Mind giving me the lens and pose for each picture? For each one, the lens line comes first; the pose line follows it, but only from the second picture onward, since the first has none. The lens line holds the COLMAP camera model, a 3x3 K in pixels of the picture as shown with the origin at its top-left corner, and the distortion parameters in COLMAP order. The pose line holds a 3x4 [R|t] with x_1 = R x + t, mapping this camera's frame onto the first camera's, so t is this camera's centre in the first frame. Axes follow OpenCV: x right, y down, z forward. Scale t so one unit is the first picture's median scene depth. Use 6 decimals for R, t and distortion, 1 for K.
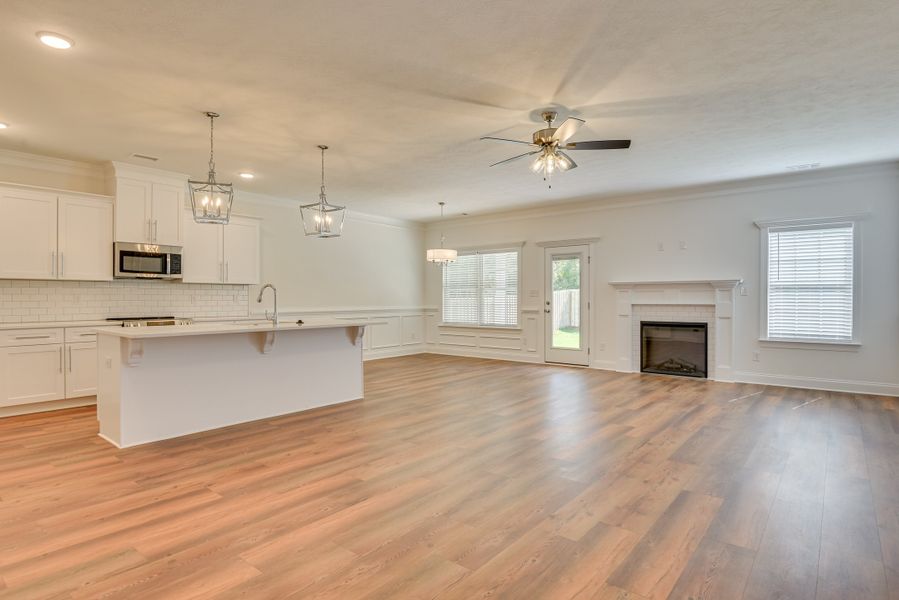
lens RADIAL K [[477.7, 0, 449.5], [0, 477.7, 300.0], [0, 0, 1]] dist [0.003103, -0.000045]
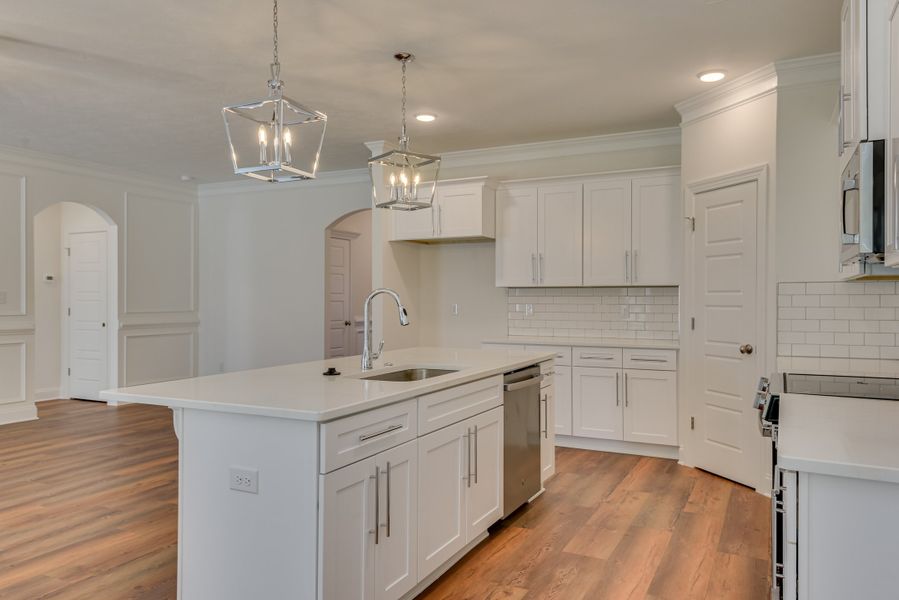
lens RADIAL K [[648.3, 0, 449.5], [0, 648.3, 300.0], [0, 0, 1]] dist [0.043531, -0.003009]
pose [[-0.976562, 0.000235, -0.215236, -0.218899], [-0.001353, 0.999973, 0.007231, -0.019323], [0.215232, 0.007353, -0.976535, 1.217114]]
